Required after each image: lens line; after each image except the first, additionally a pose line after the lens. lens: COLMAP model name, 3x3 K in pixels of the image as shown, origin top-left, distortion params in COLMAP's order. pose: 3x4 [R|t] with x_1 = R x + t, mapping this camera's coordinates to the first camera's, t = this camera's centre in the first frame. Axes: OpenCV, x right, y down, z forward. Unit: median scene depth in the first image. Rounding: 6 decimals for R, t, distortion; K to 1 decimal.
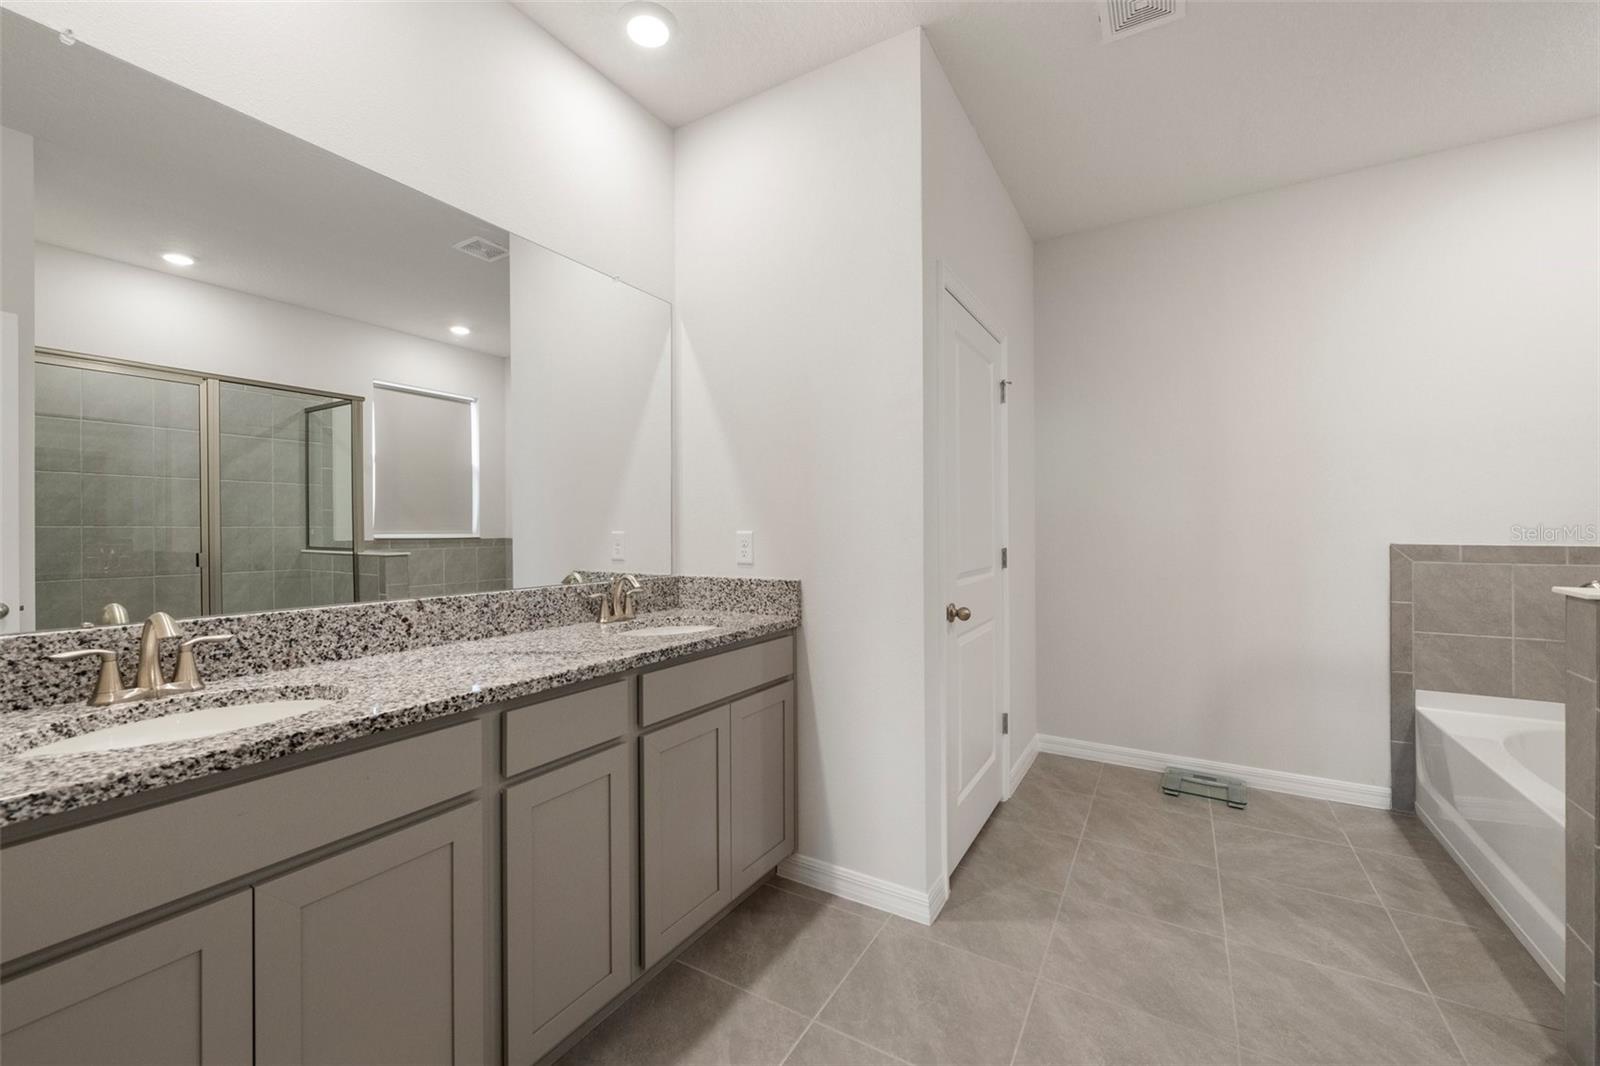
lens RADIAL K [[641.8, 0, 800.0], [0, 641.8, 533.0], [0, 0, 1]] dist [-0.000442, -0.000303]
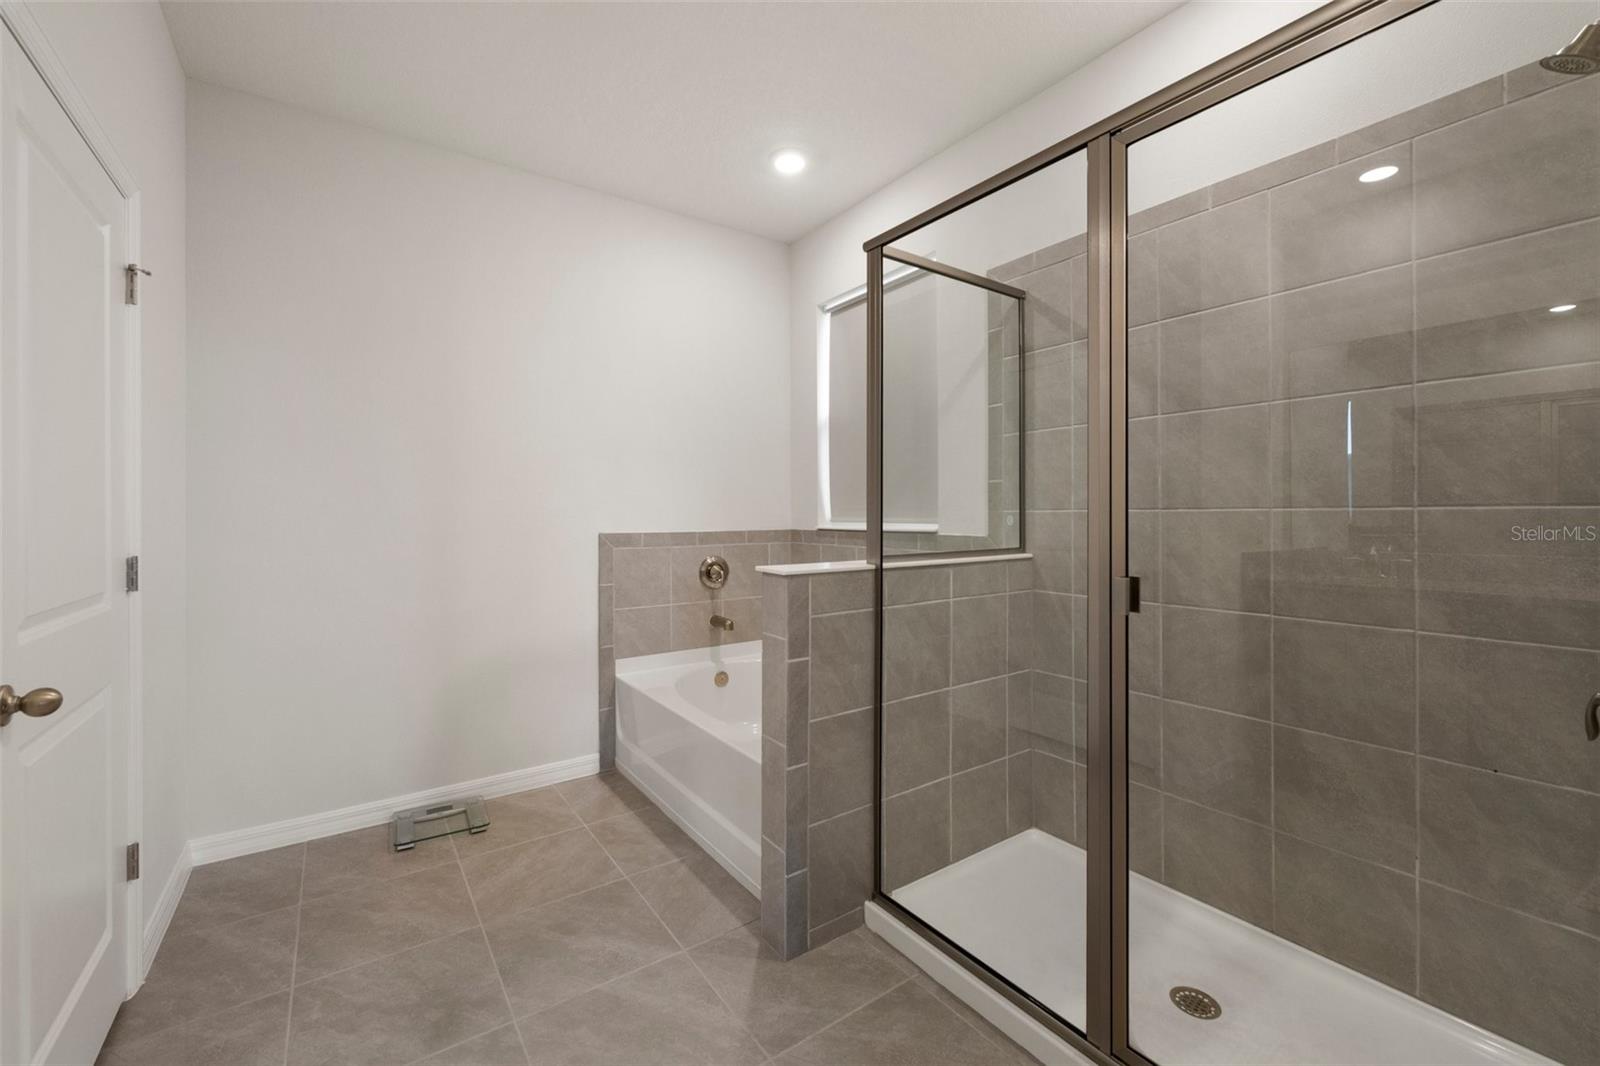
lens RADIAL K [[649.4, 0, 796.9], [0, 649.4, 509.3], [0, 0, 1]] dist [-0.002185, -0.000836]
pose [[0.413587, 0.007785, 0.910432, 0.037560], [0.012750, 0.999816, -0.014341, -0.003704], [-0.910376, 0.017539, 0.413411, 0.224166]]
